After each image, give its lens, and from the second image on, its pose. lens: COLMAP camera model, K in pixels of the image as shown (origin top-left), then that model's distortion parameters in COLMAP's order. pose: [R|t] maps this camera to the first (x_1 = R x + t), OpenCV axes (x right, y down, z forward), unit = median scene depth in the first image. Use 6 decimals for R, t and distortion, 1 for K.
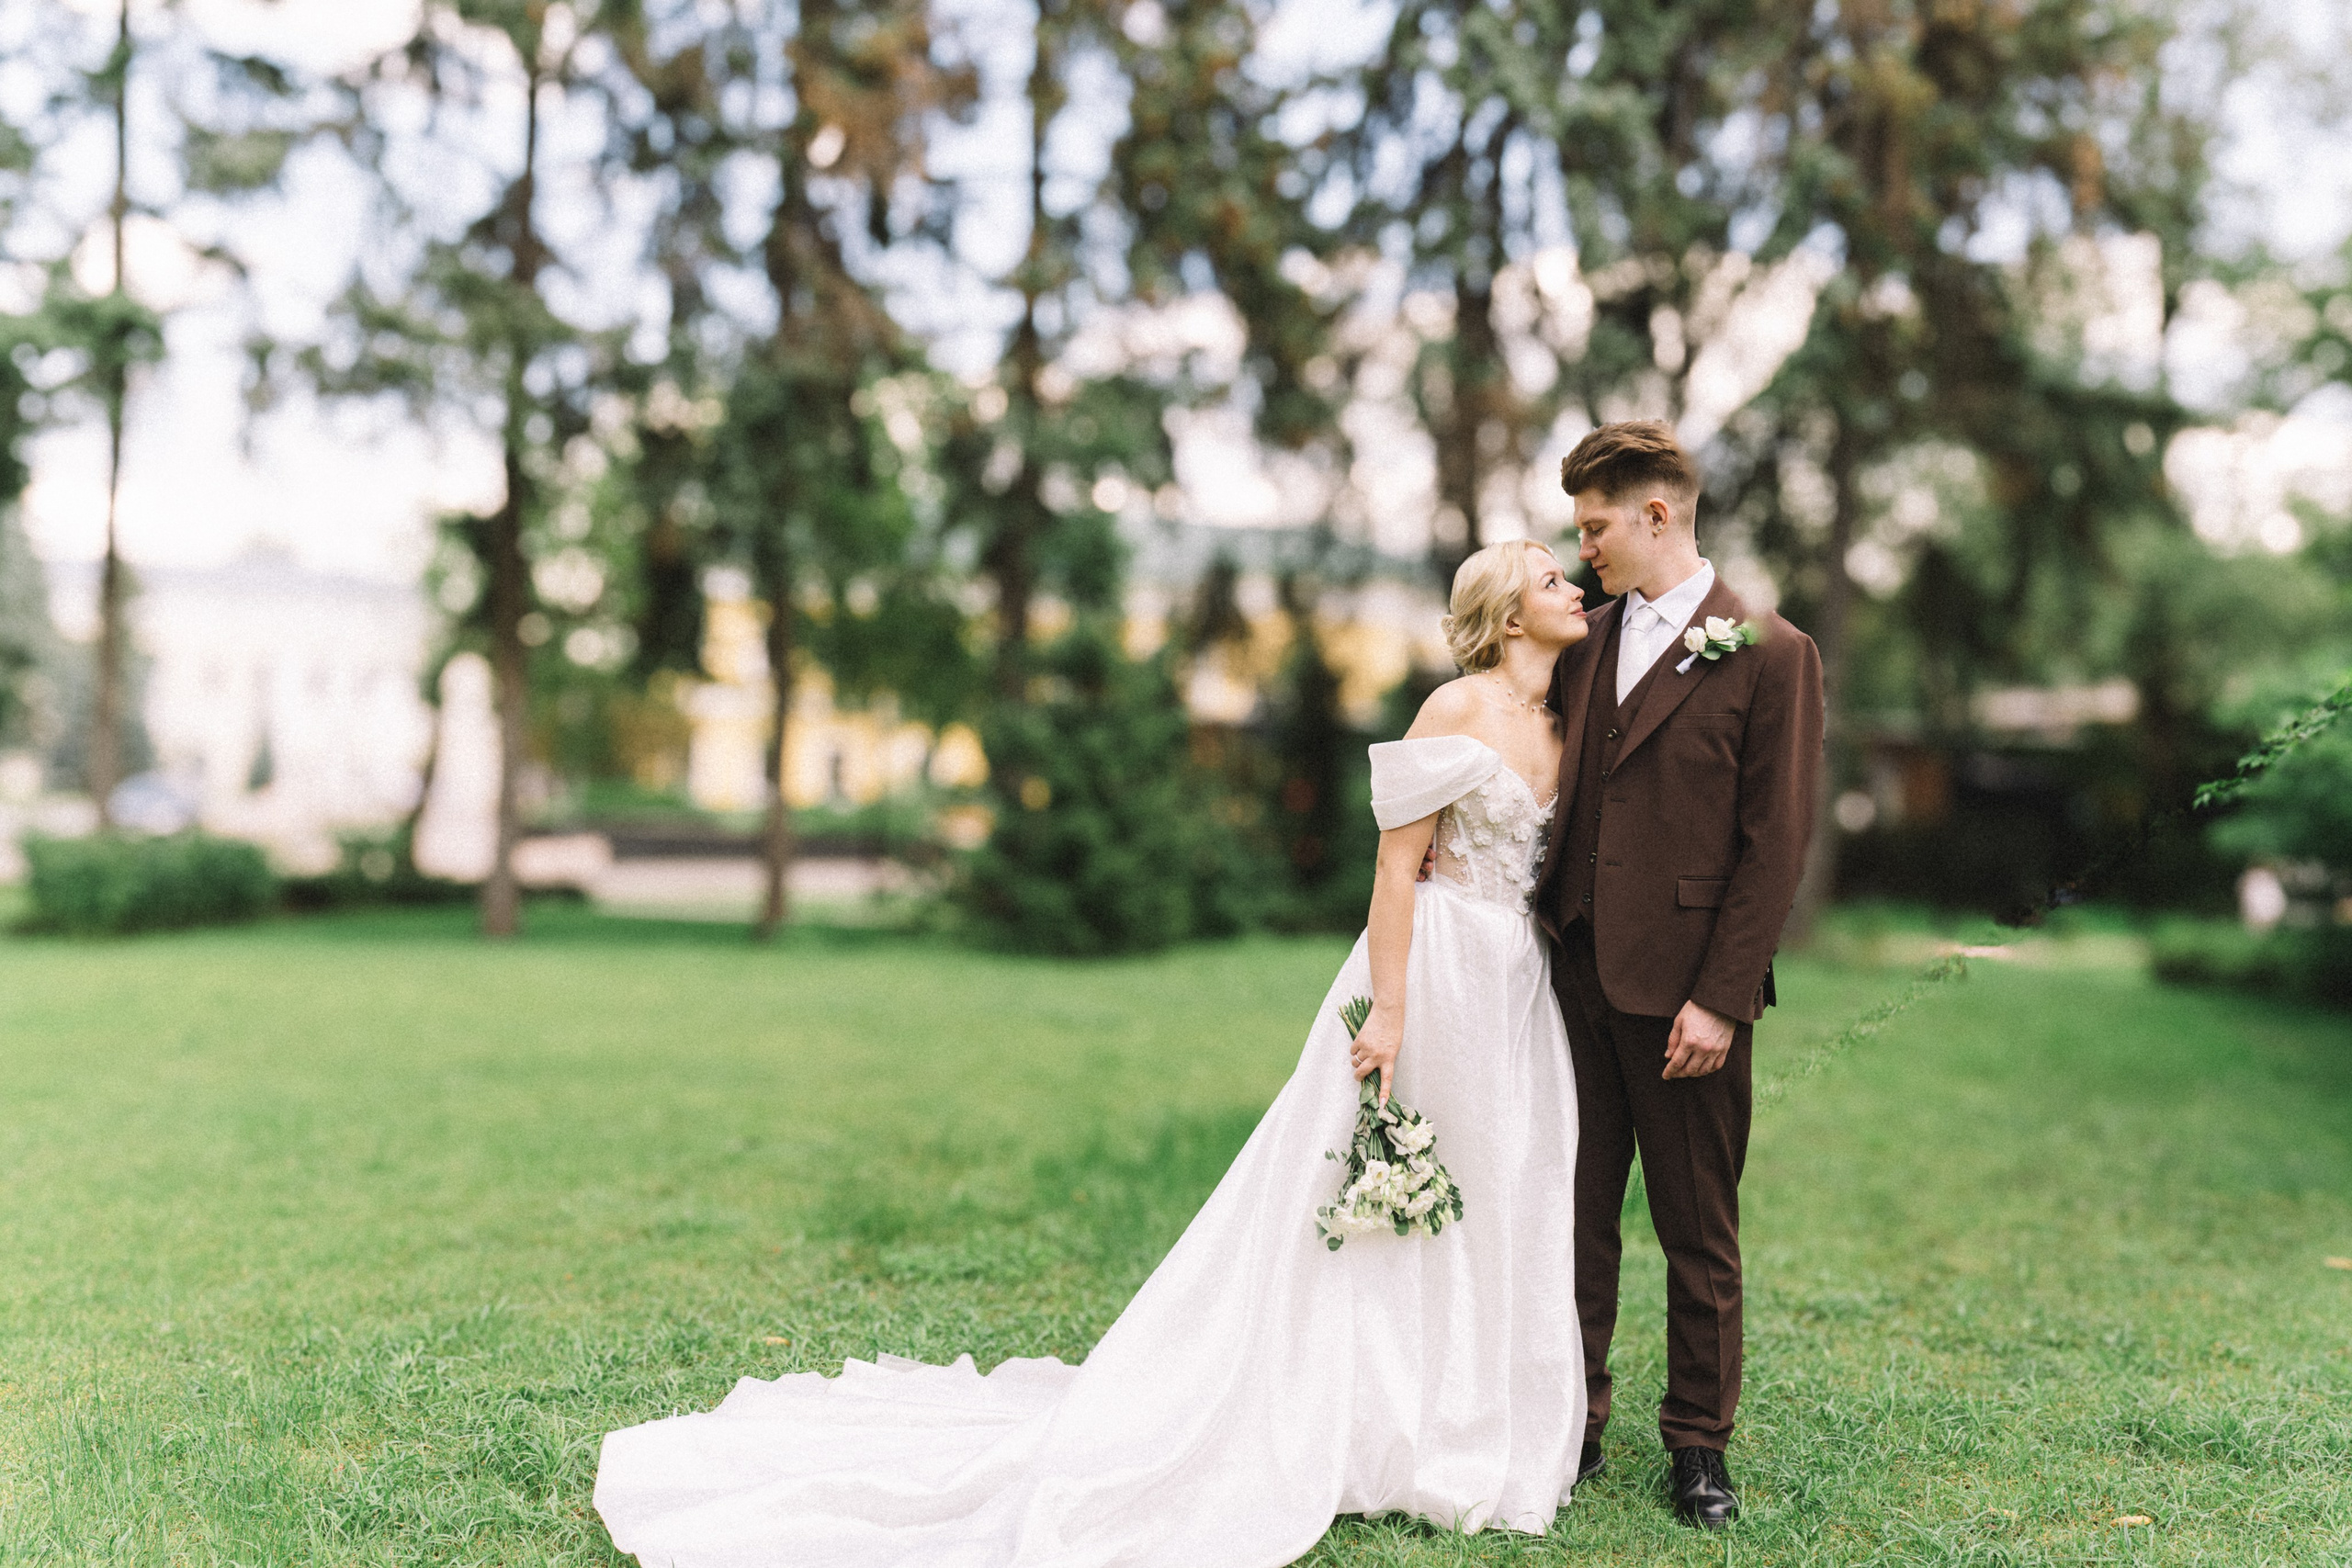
lens RADIAL K [[2304.2, 0, 1176.0], [0, 2304.2, 784.0], [0, 0, 1]] dist [0.004825, 0.012944]
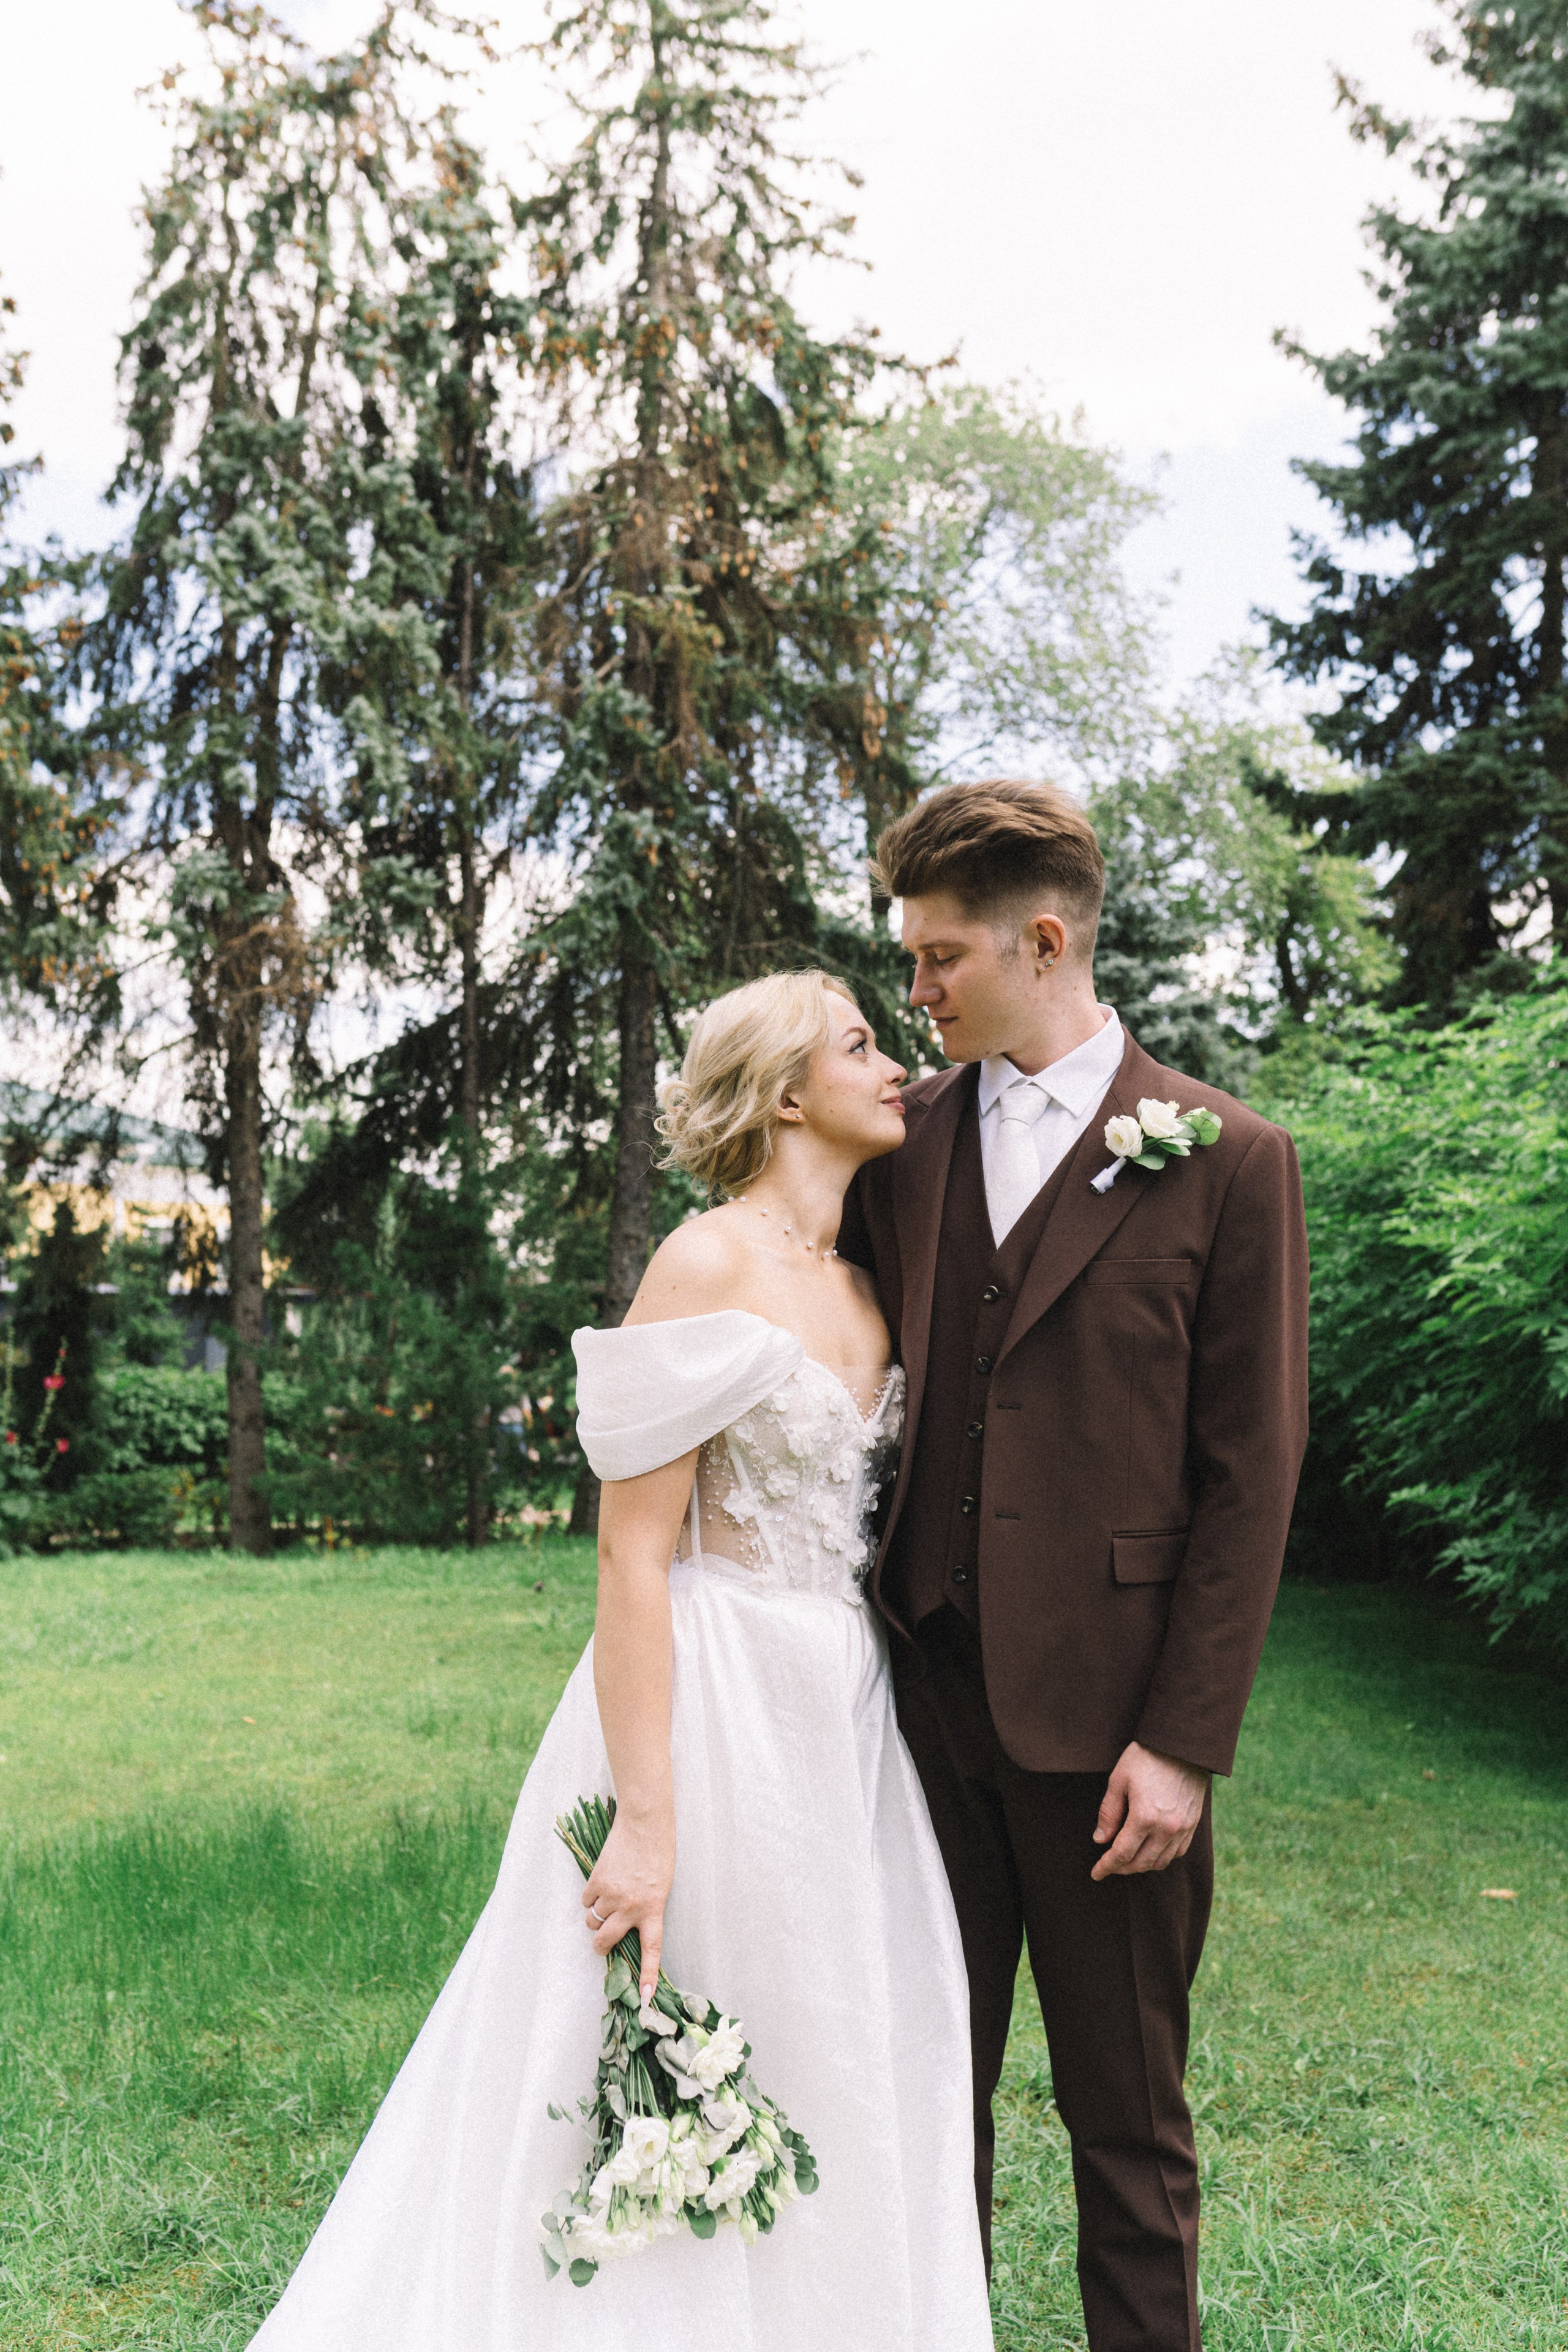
lens RADIAL K [[2284.0, 0, 776.1], [0, 2284.0, 1207.1], [0, 0, 1]] dist [-0.003810, 0.008978]
pose [[0.925770, -0.011144, 0.377923, -0.081004], [0.035159, 0.997772, -0.056703, -0.013478], [-0.376449, 0.065781, 0.924099, 0.481387]]
